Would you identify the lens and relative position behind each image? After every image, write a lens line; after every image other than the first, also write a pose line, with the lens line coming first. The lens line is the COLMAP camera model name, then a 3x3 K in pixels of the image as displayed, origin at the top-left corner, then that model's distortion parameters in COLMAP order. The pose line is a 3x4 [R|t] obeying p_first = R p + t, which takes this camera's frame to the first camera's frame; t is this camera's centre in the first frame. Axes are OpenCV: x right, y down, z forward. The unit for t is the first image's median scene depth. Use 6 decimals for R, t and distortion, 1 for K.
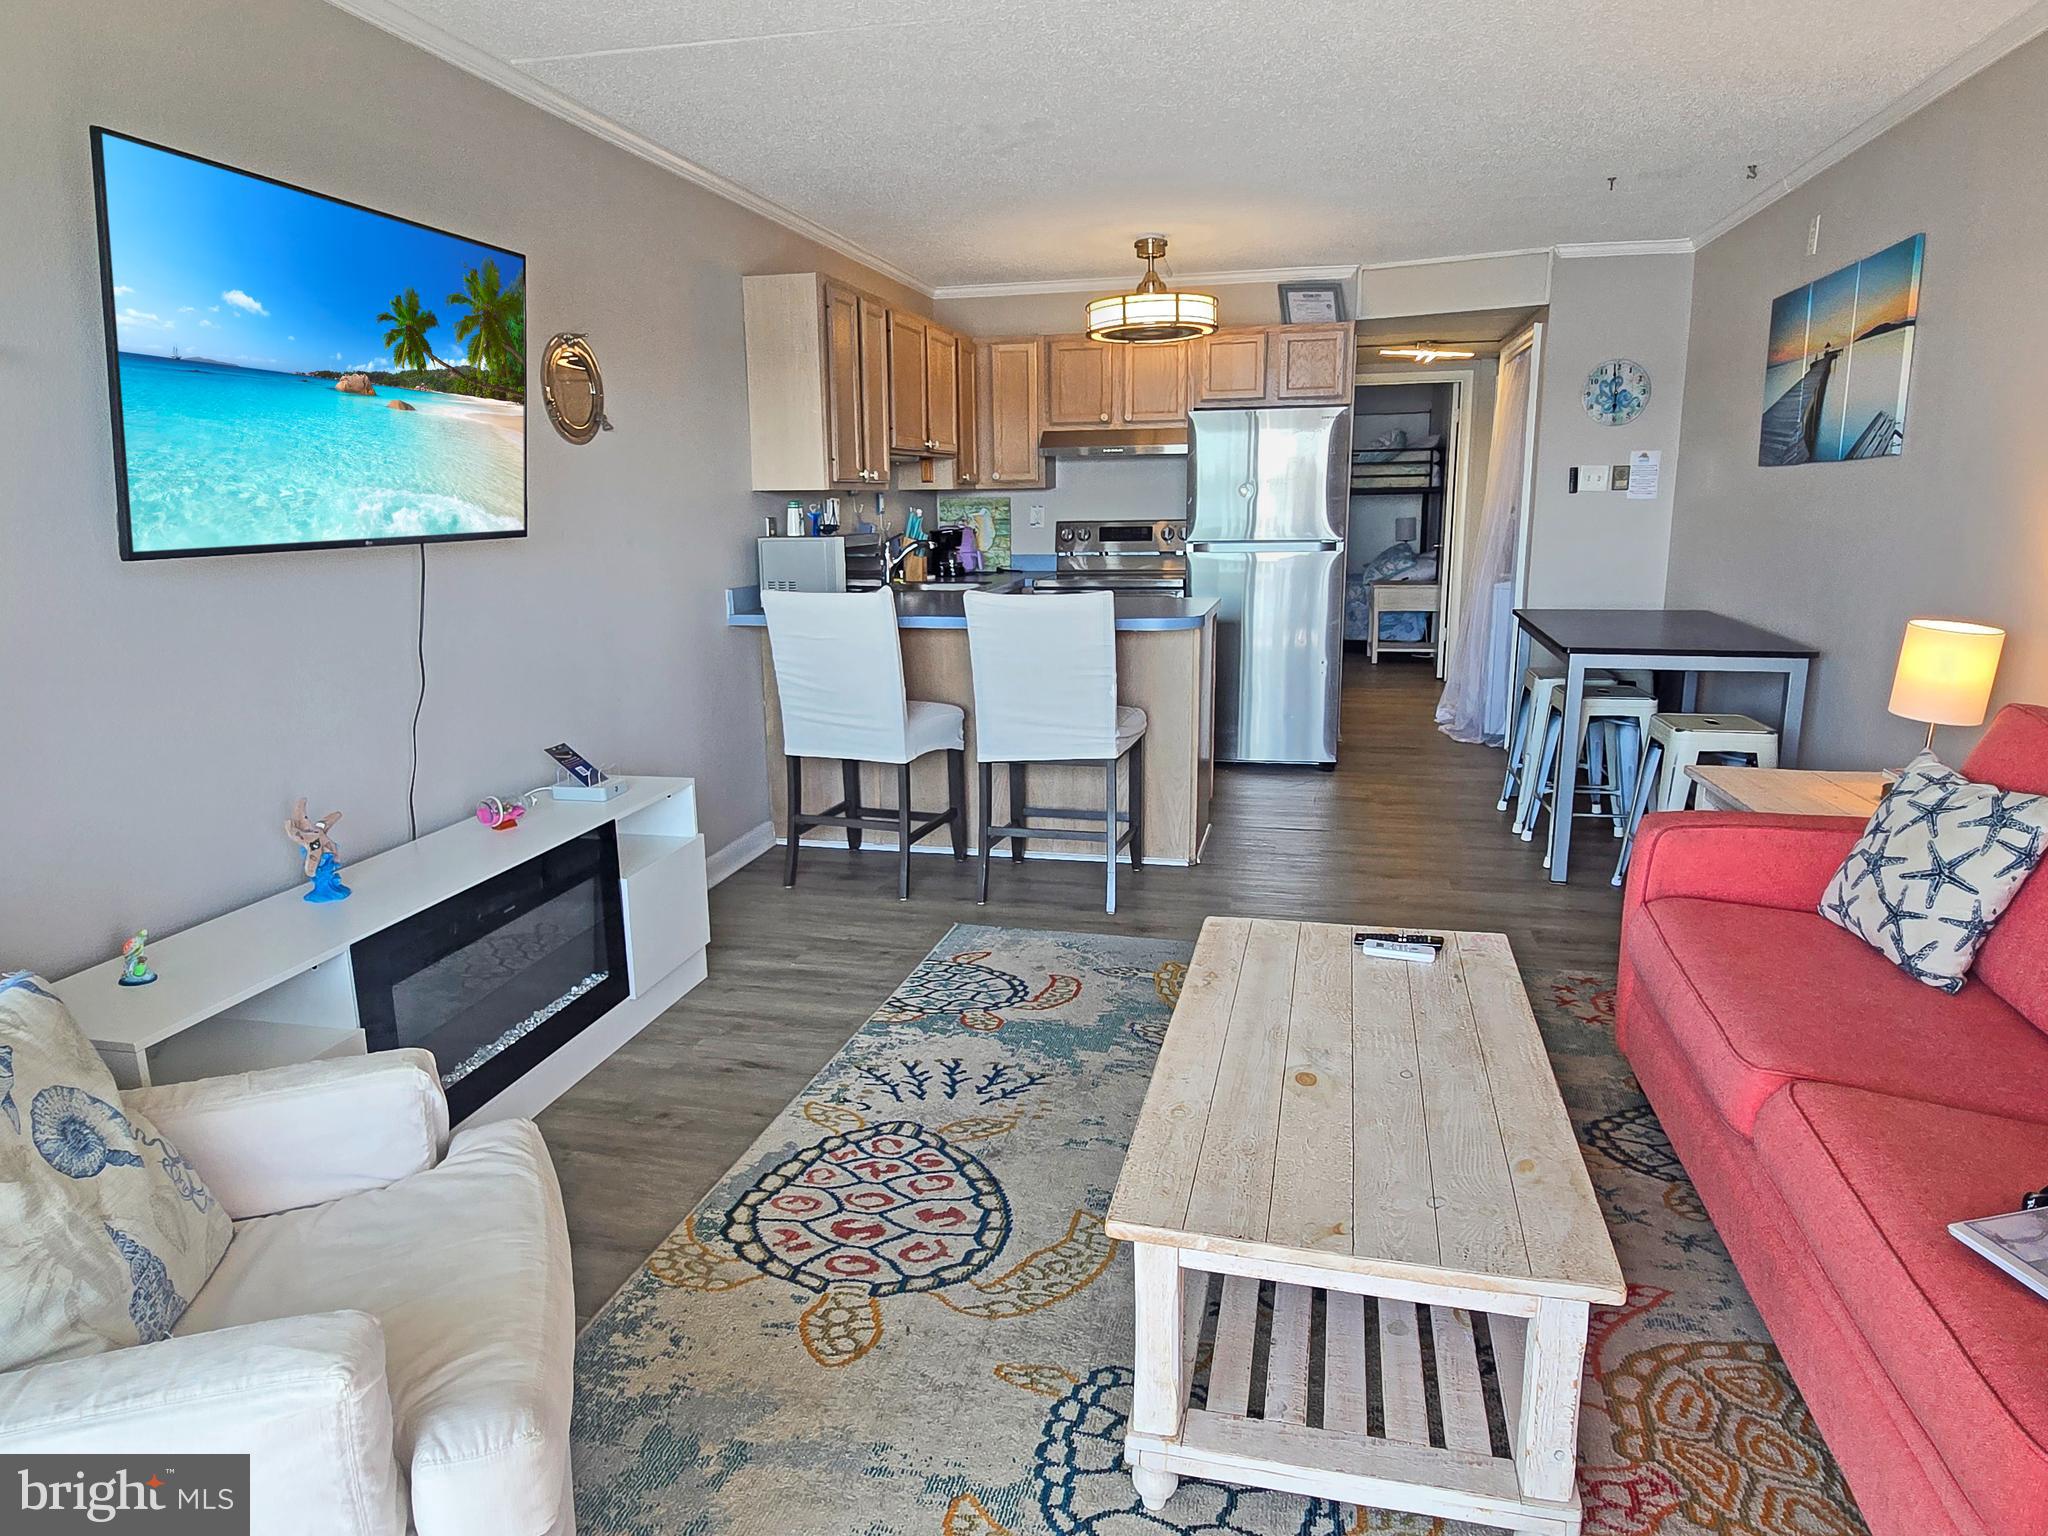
lens RADIAL K [[1292.2, 0, 1007.2], [0, 1292.2, 750.5], [0, 0, 1]] dist [0.001822, -0.004756]
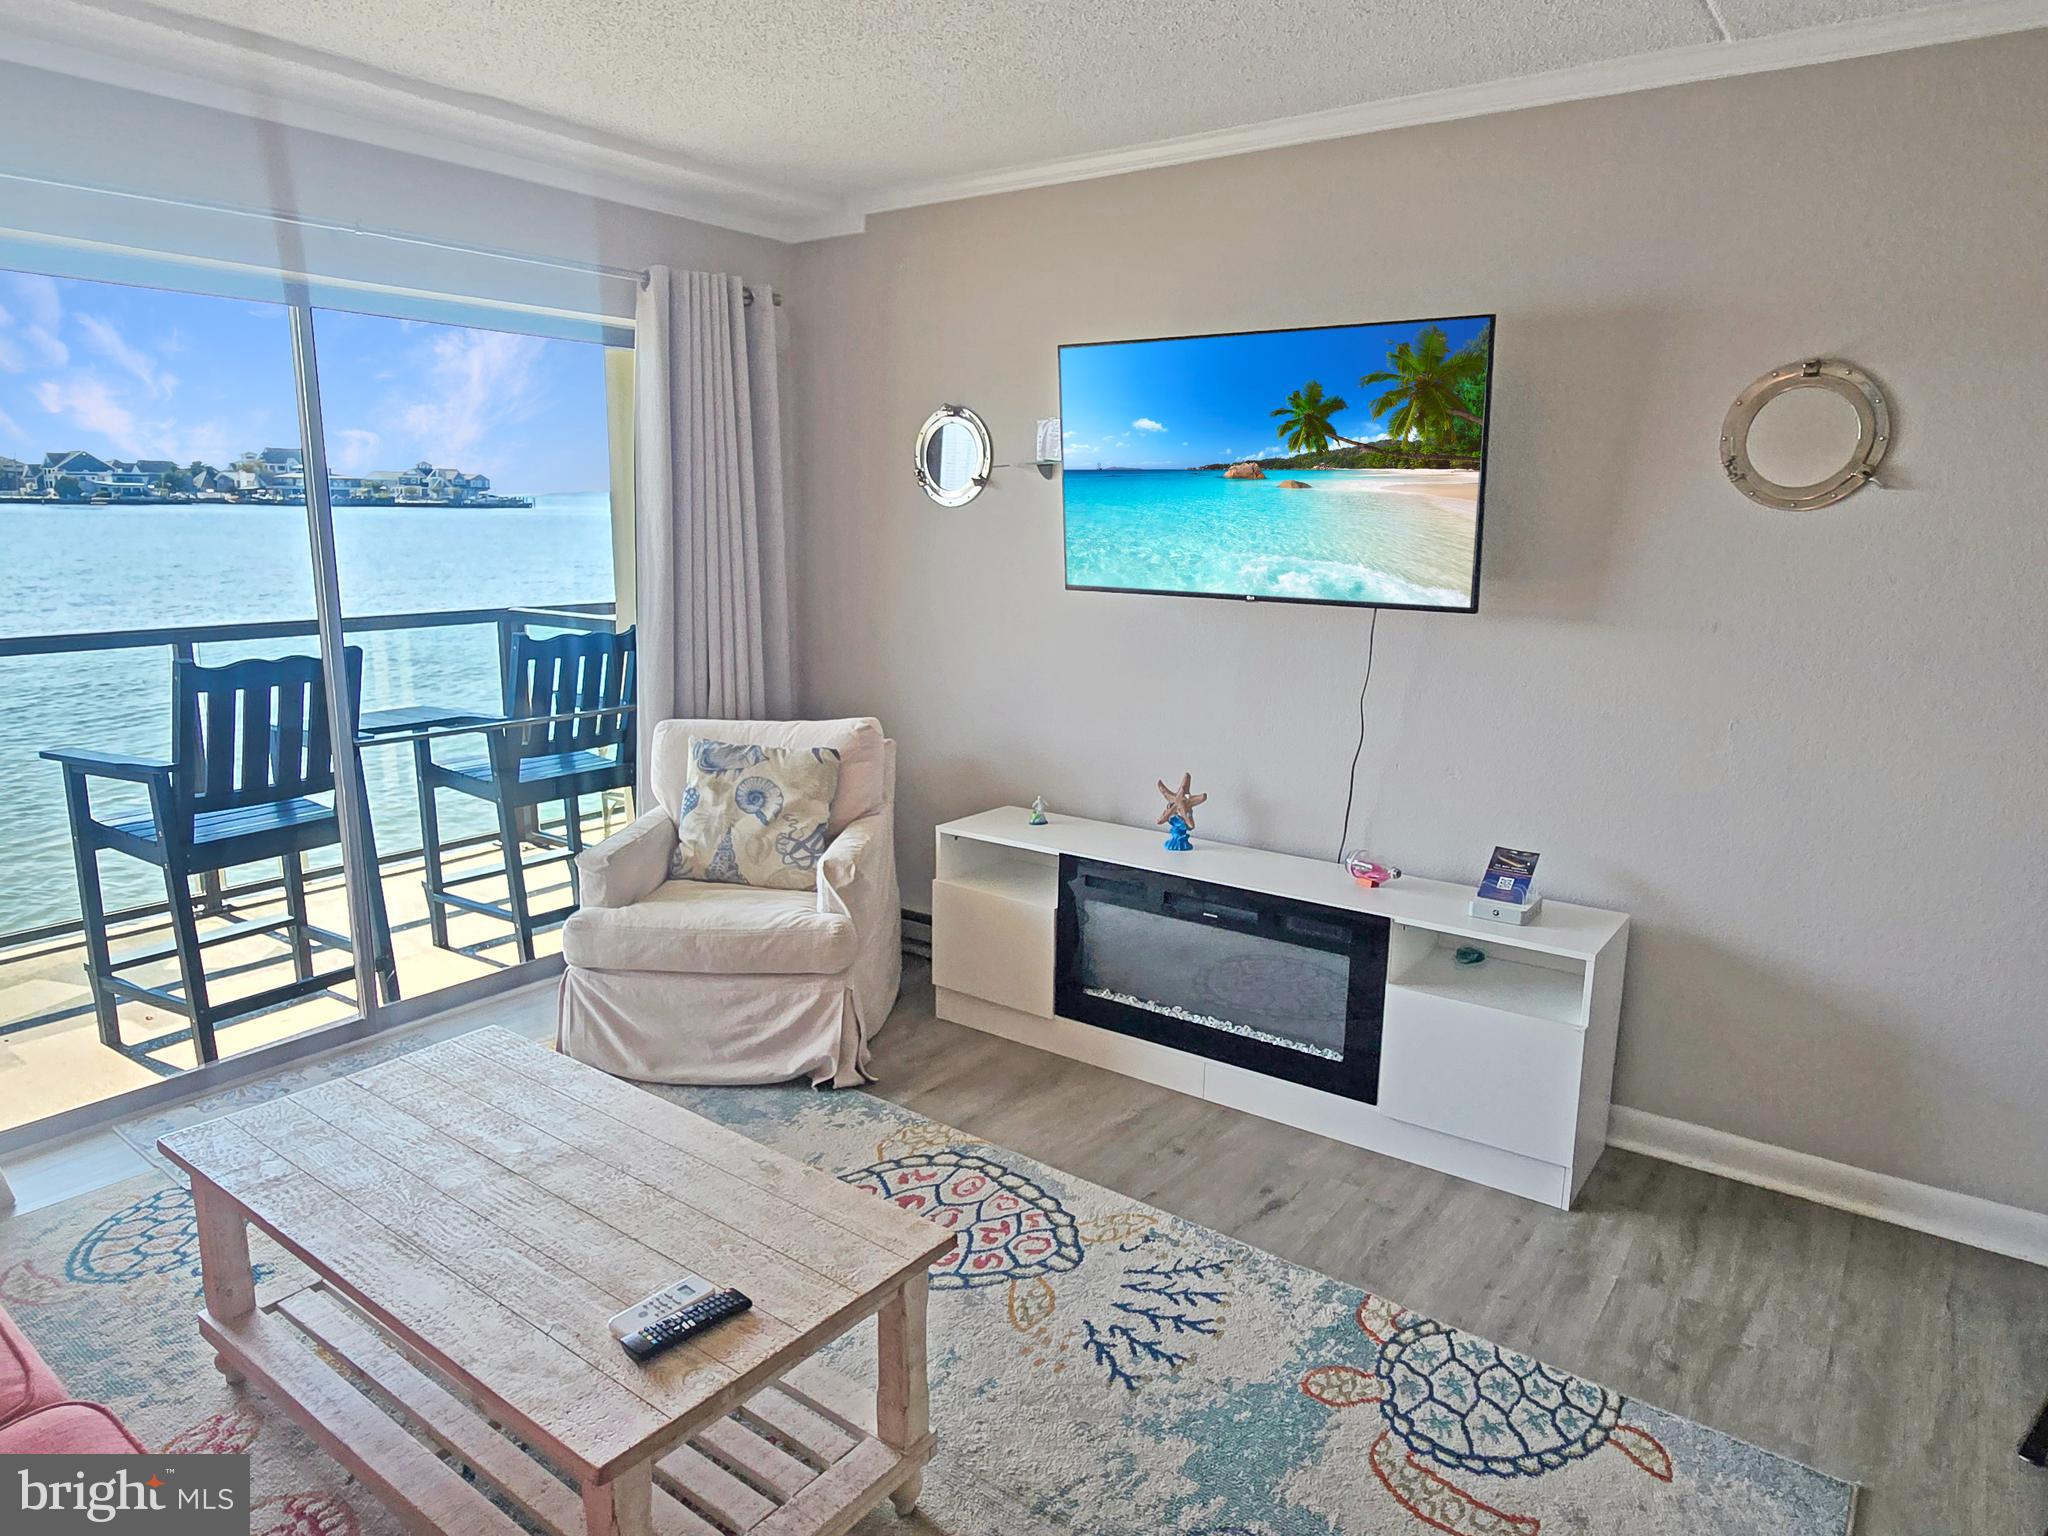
lens RADIAL K [[1292.2, 0, 1019.4], [0, 1292.2, 784.9], [0, 0, 1]] dist [0.001822, -0.004756]
pose [[-0.399539, 0.198917, -0.894874, 0.712049], [-0.182616, 0.939339, 0.290334, -0.299225], [0.898343, 0.279418, -0.338978, 1.221520]]
